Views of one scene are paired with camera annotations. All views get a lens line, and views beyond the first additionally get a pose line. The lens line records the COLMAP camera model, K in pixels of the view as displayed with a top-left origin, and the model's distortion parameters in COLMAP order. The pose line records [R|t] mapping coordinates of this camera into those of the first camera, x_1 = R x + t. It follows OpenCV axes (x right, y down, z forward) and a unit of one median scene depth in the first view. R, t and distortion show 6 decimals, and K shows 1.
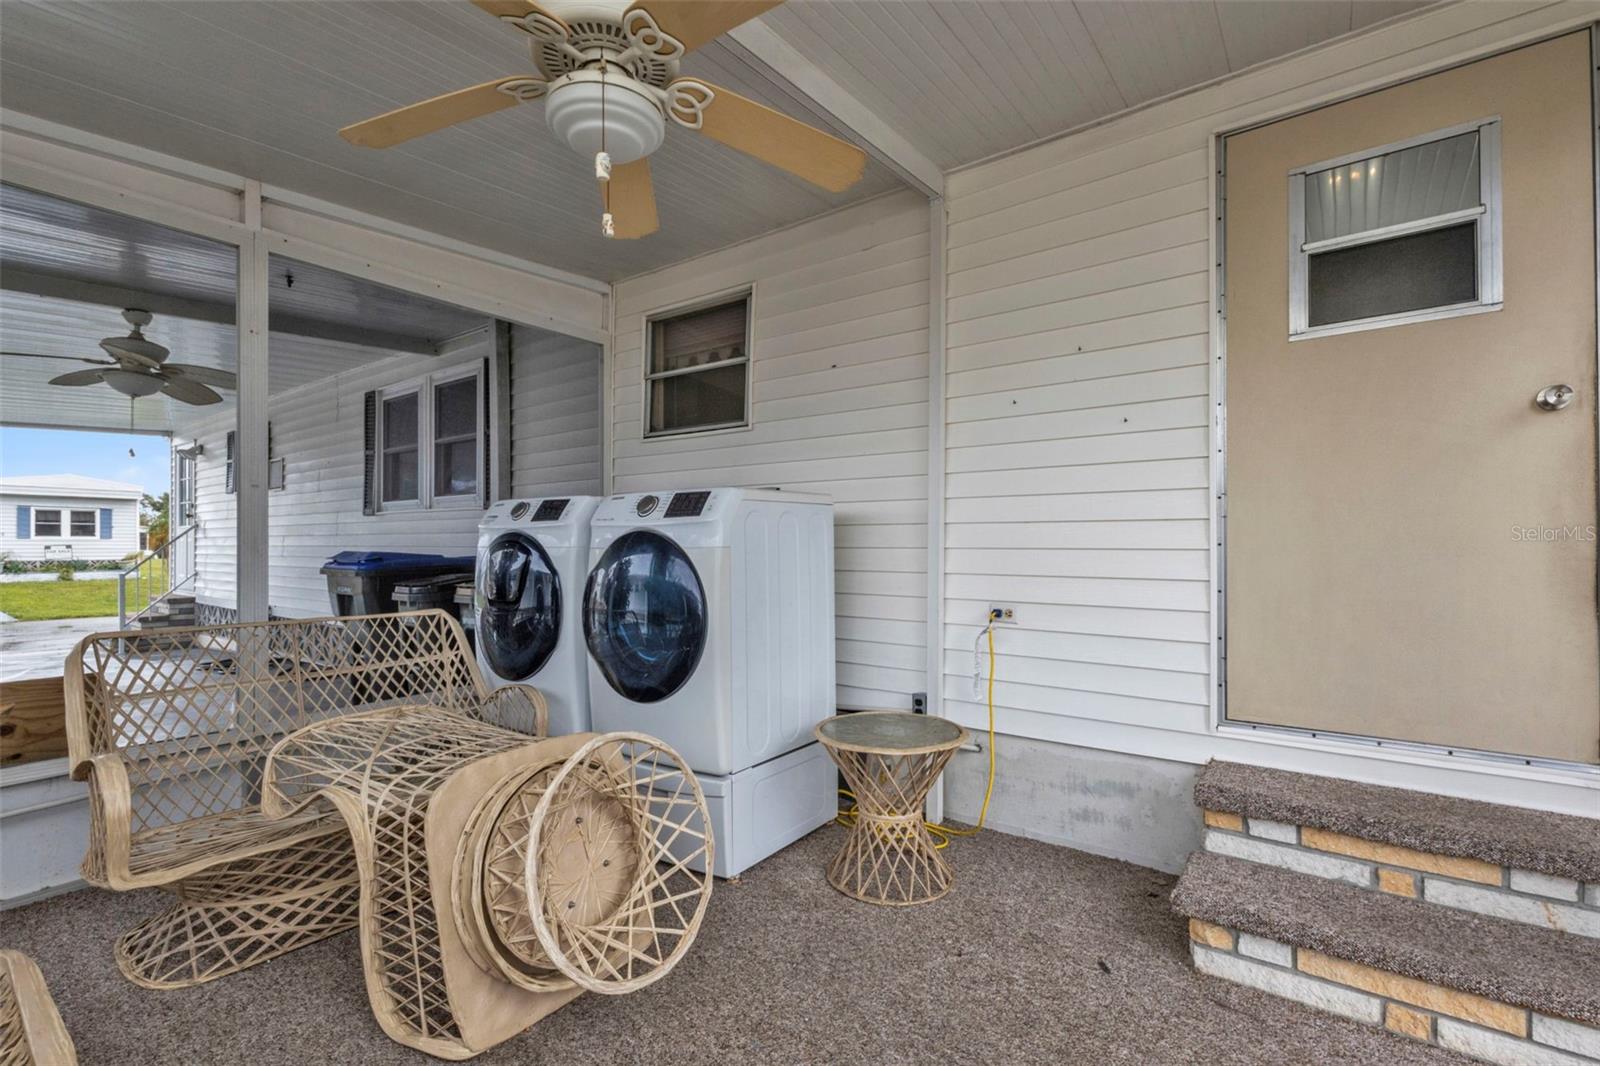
lens RADIAL K [[717.0, 0, 798.0], [0, 717.0, 548.5], [0, 0, 1]] dist [-0.000832, -0.000033]
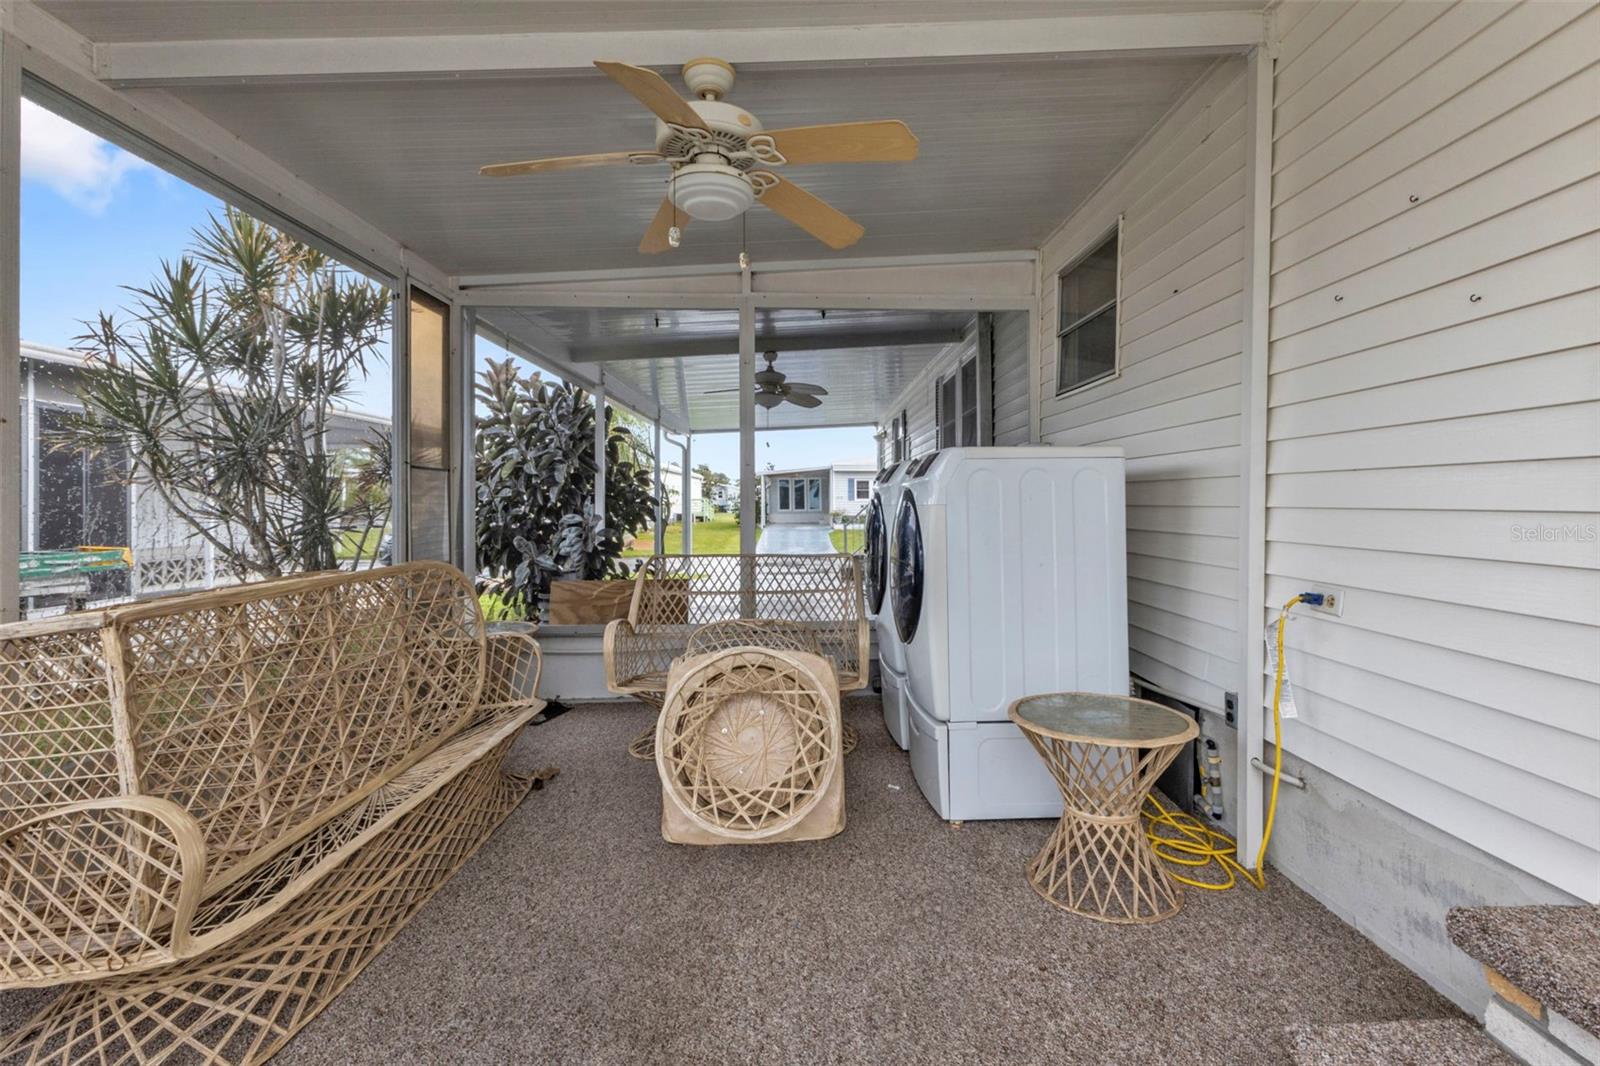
lens RADIAL K [[703.6, 0, 792.4], [0, 703.6, 512.3], [0, 0, 1]] dist [0.001923, 0.000329]
pose [[0.622750, 0.007916, -0.782381, 0.442980], [-0.001888, 0.999961, 0.008615, -0.001071], [0.782419, -0.003888, 0.622740, 0.139139]]
